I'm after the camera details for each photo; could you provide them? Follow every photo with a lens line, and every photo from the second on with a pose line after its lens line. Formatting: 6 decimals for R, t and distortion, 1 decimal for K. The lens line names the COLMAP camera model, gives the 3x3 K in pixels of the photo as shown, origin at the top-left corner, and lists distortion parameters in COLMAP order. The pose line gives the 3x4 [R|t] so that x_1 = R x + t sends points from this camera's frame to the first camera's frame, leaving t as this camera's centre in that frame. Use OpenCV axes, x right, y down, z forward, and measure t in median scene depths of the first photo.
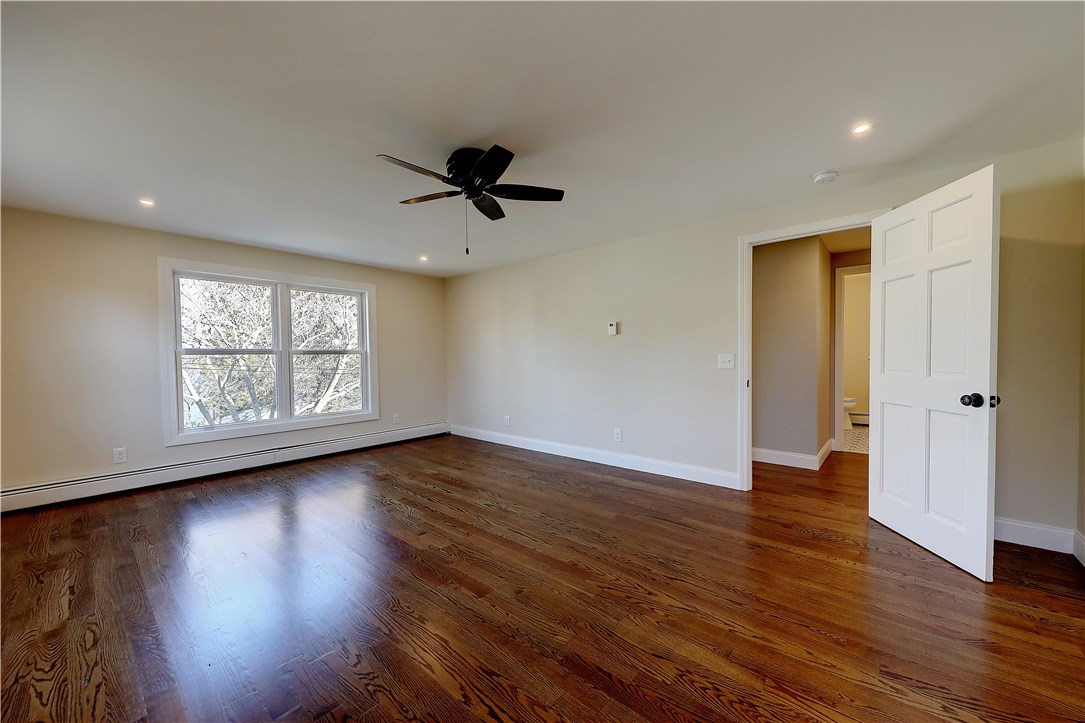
lens RADIAL K [[403.6, 0, 540.2], [0, 403.6, 370.0], [0, 0, 1]] dist [0.002146, -0.000448]
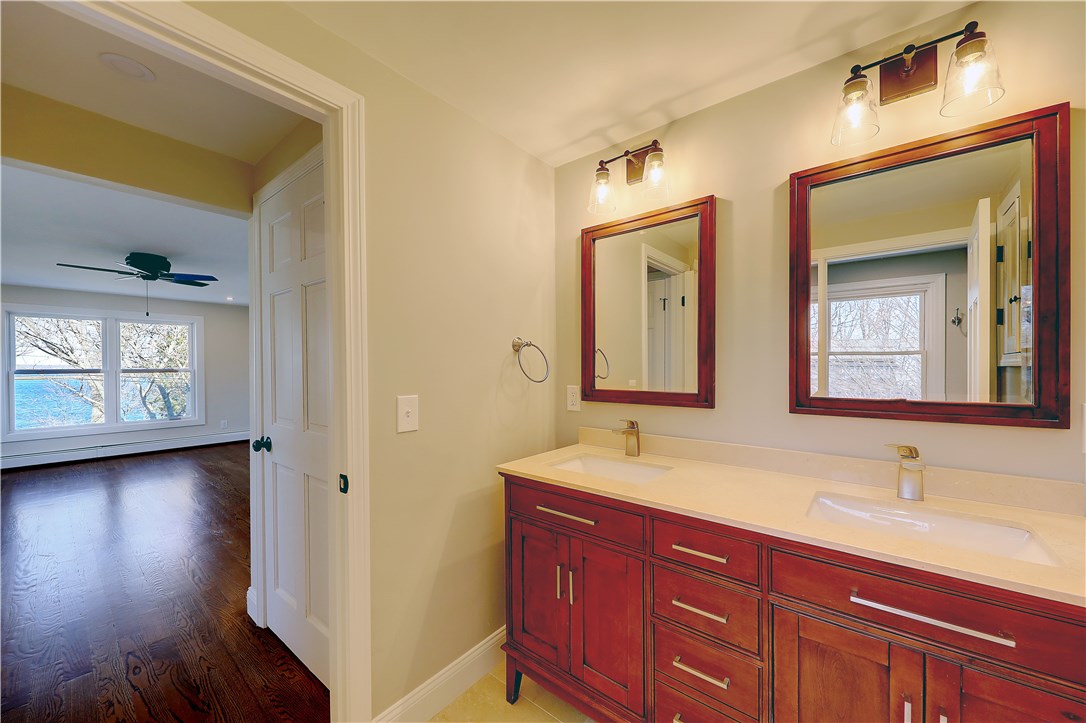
lens RADIAL K [[404.0, 0, 542.4], [0, 404.0, 371.6], [0, 0, 1]] dist [0.002146, -0.000448]
pose [[0.999448, 0.003101, 0.033076, 0.754902], [-0.002595, 0.999879, -0.015311, -0.028558], [-0.033120, 0.015217, 0.999336, -0.367777]]
